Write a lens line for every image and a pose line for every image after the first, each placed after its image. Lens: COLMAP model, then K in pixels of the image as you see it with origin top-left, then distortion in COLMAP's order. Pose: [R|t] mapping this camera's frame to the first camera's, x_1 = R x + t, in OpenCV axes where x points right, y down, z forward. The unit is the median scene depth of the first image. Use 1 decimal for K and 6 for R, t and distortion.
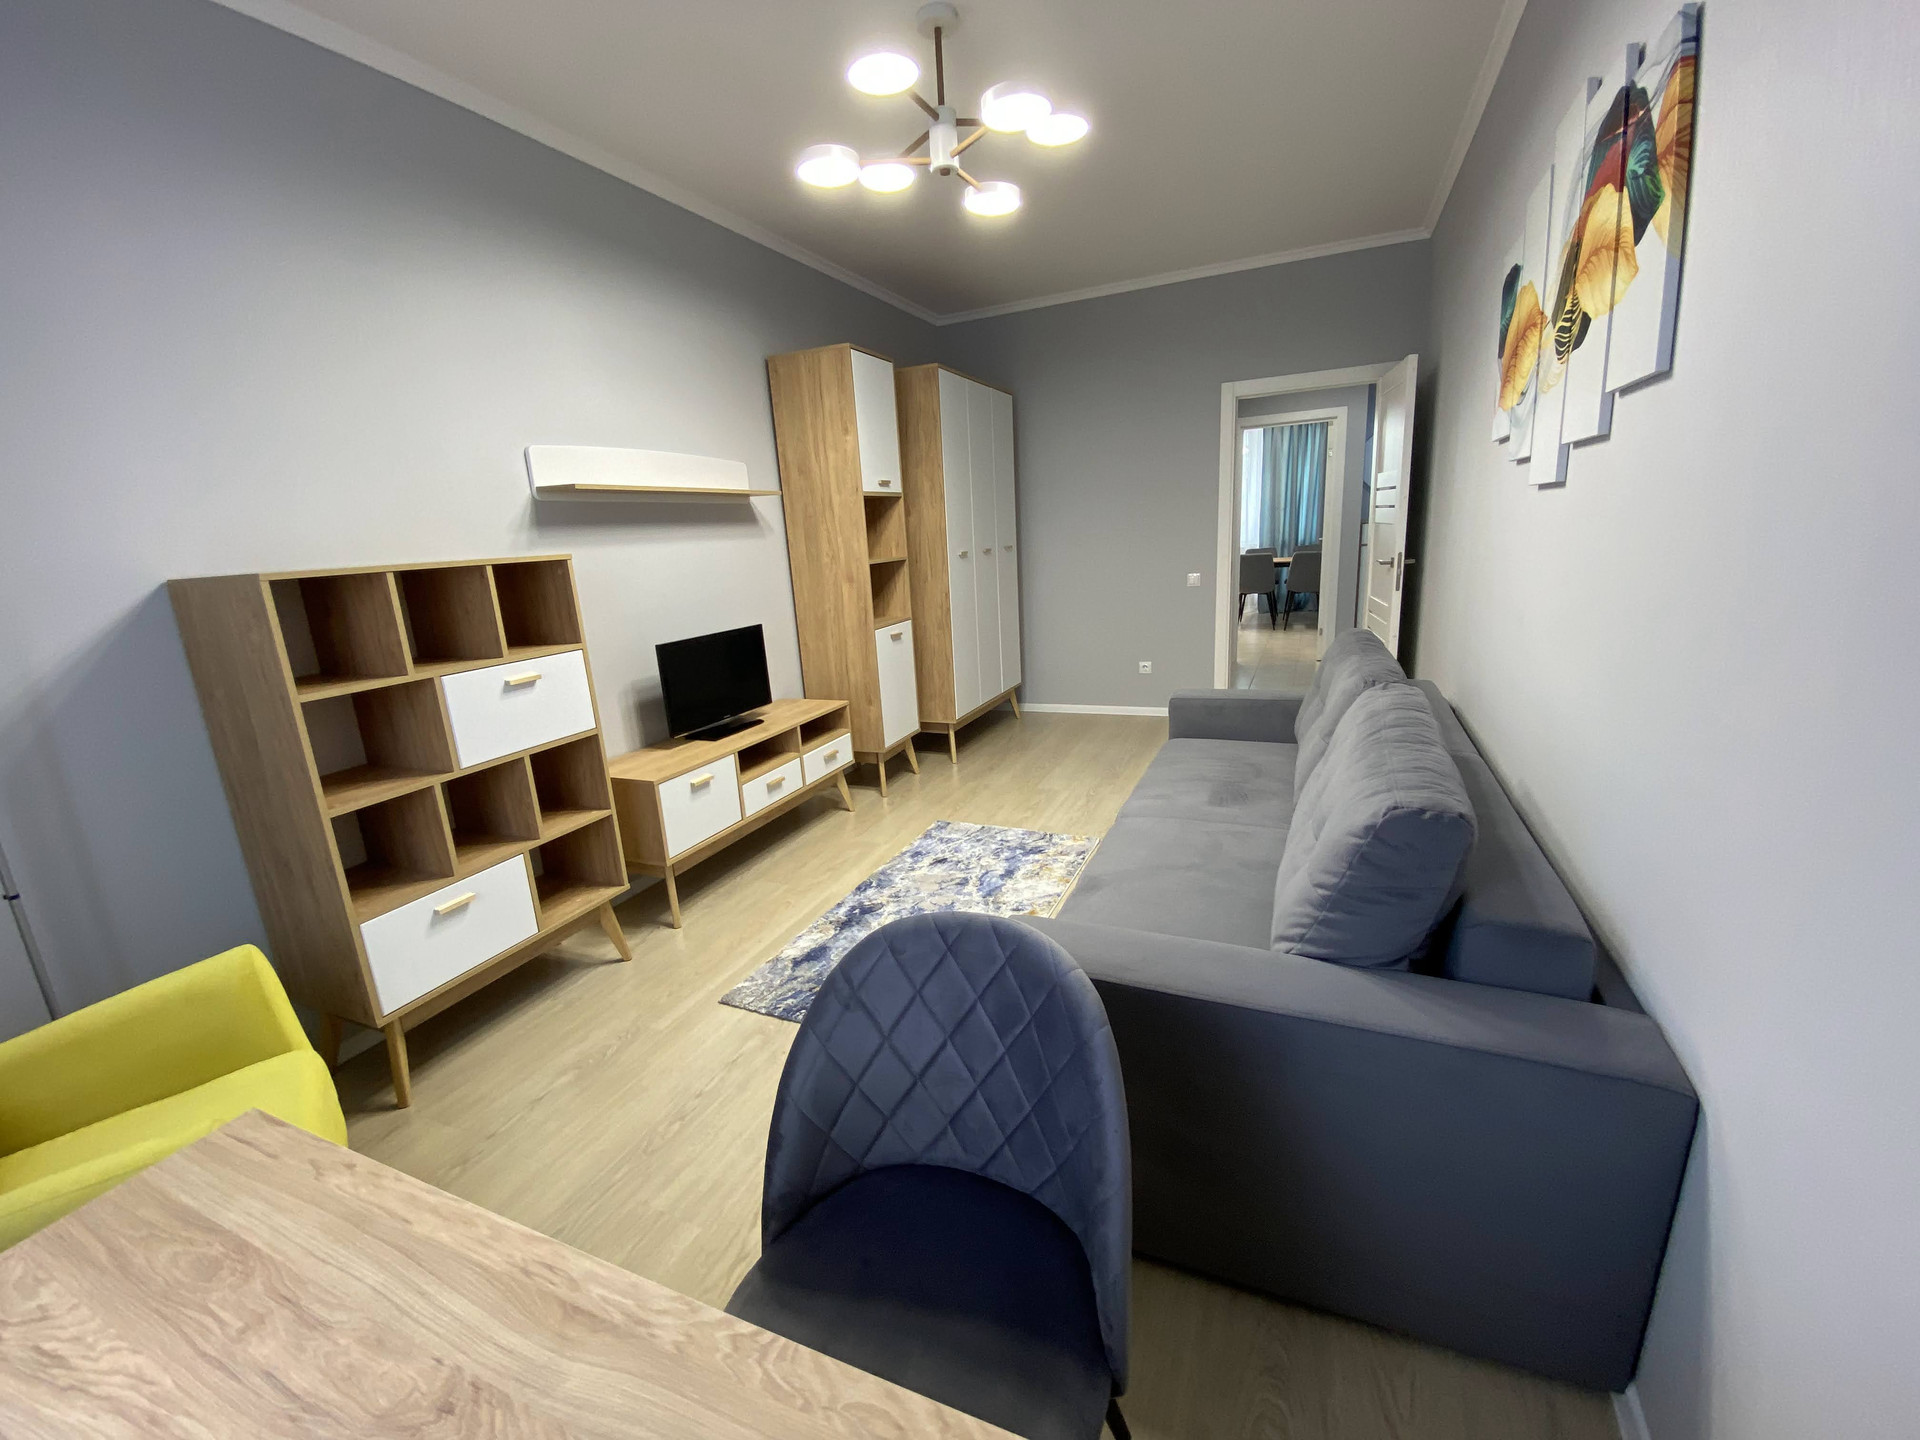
lens RADIAL K [[791.0, 0, 957.0], [0, 791.0, 735.6], [0, 0, 1]] dist [0.002949, -0.003093]
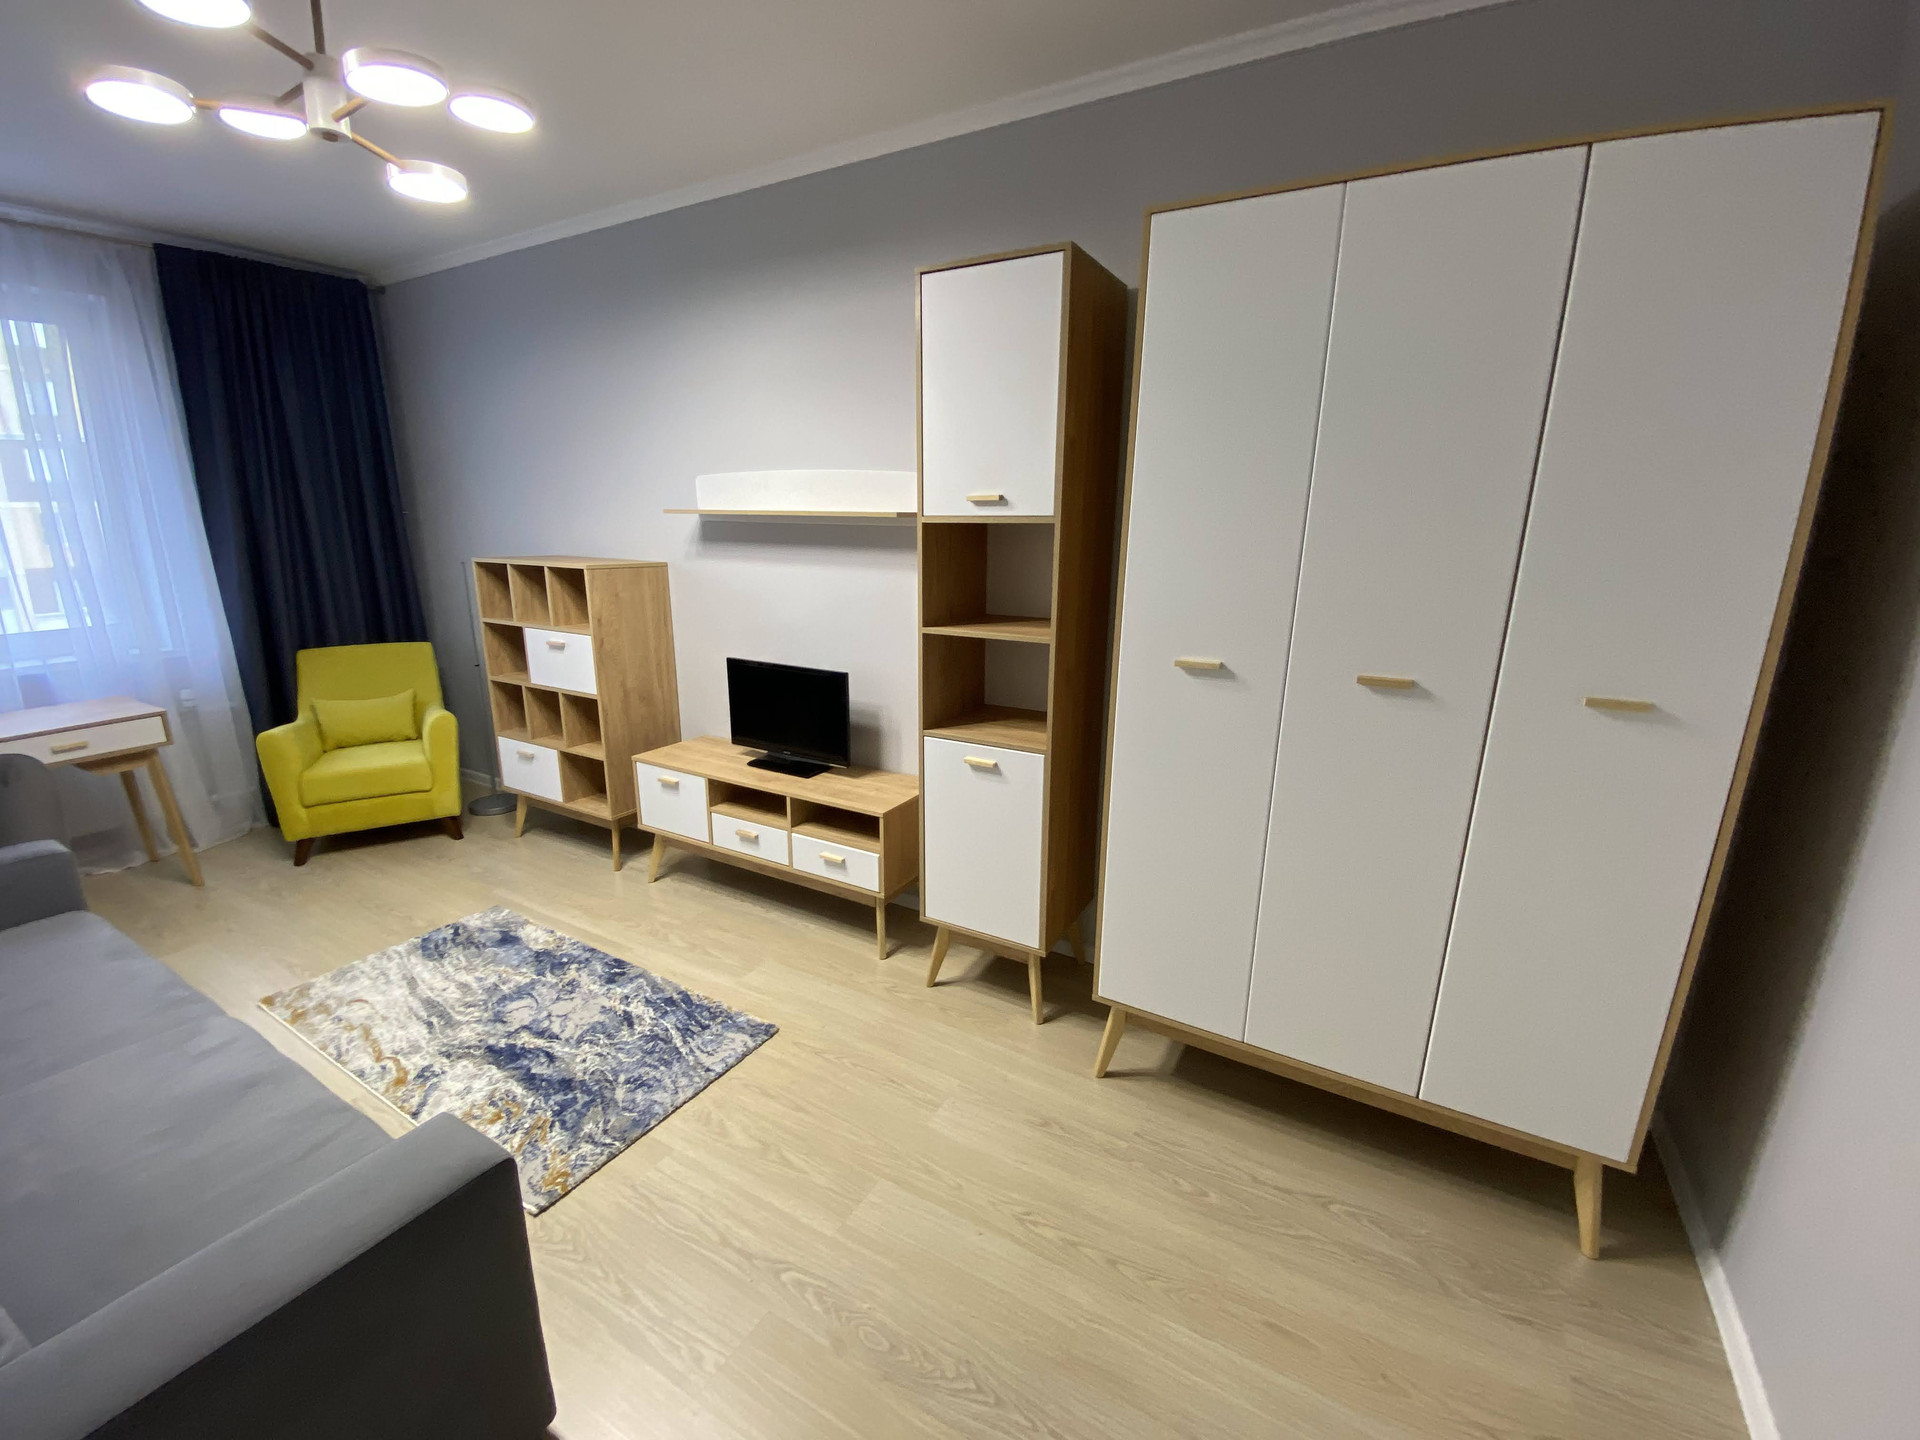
lens RADIAL K [[791.0, 0, 961.4], [0, 791.0, 712.3], [0, 0, 1]] dist [0.002949, -0.003093]
pose [[-0.115002, 0.296410, -0.948112, 0.559489], [-0.250664, 0.914898, 0.316431, -0.419200], [0.961219, 0.274047, -0.030916, 1.230112]]
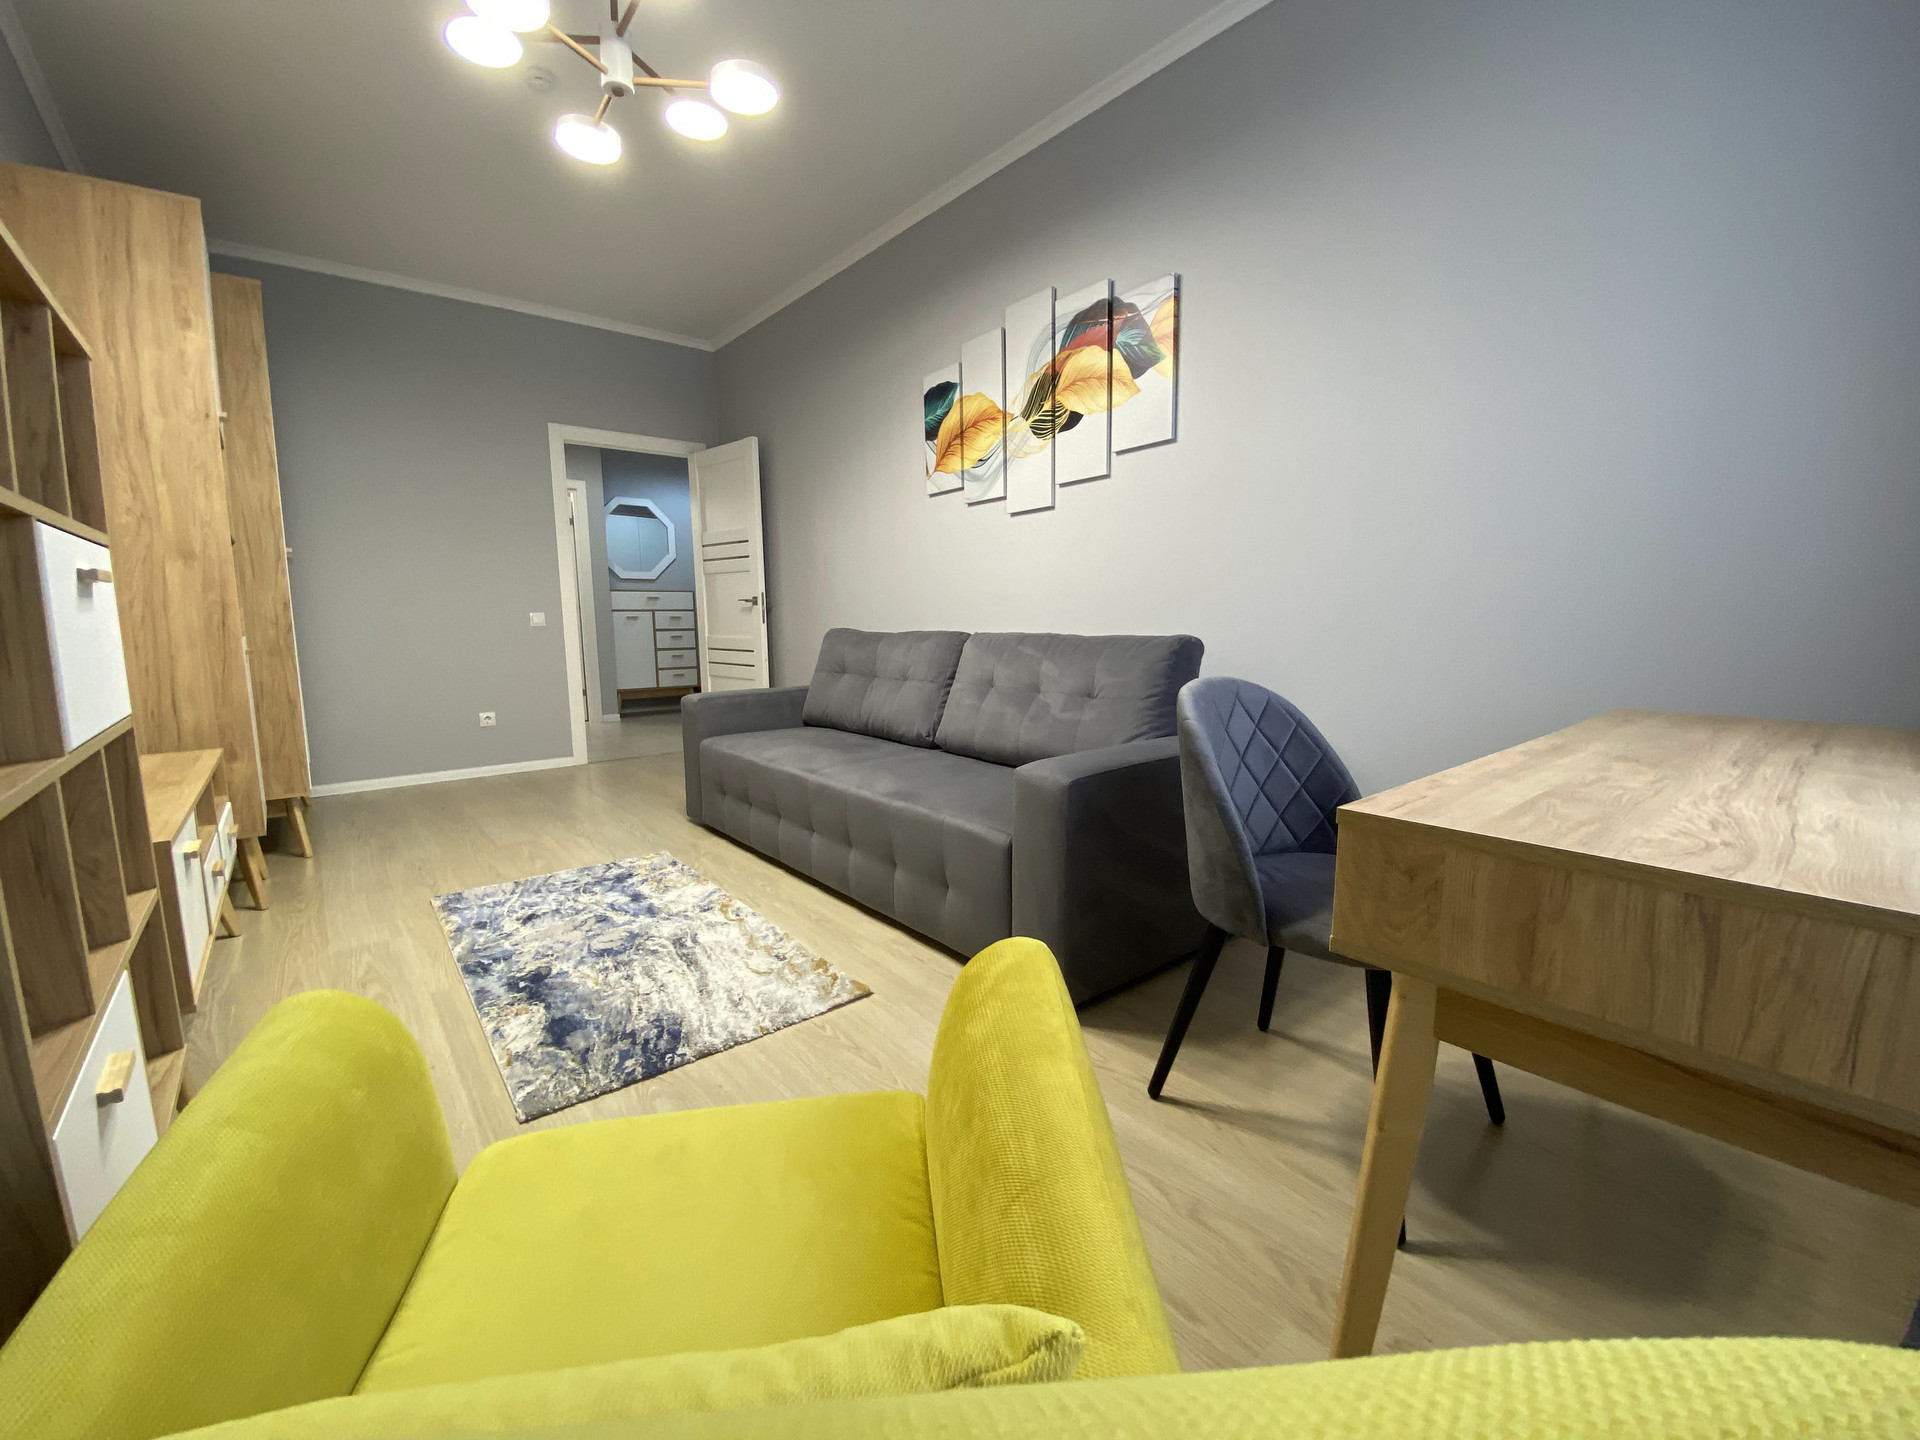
lens RADIAL K [[791.0, 0, 975.8], [0, 791.0, 713.0], [0, 0, 1]] dist [0.002949, -0.003093]
pose [[0.438963, -0.058315, 0.896611, -0.491438], [0.211509, 0.976556, -0.040036, 0.087529], [-0.873255, 0.207215, 0.441006, 0.255475]]
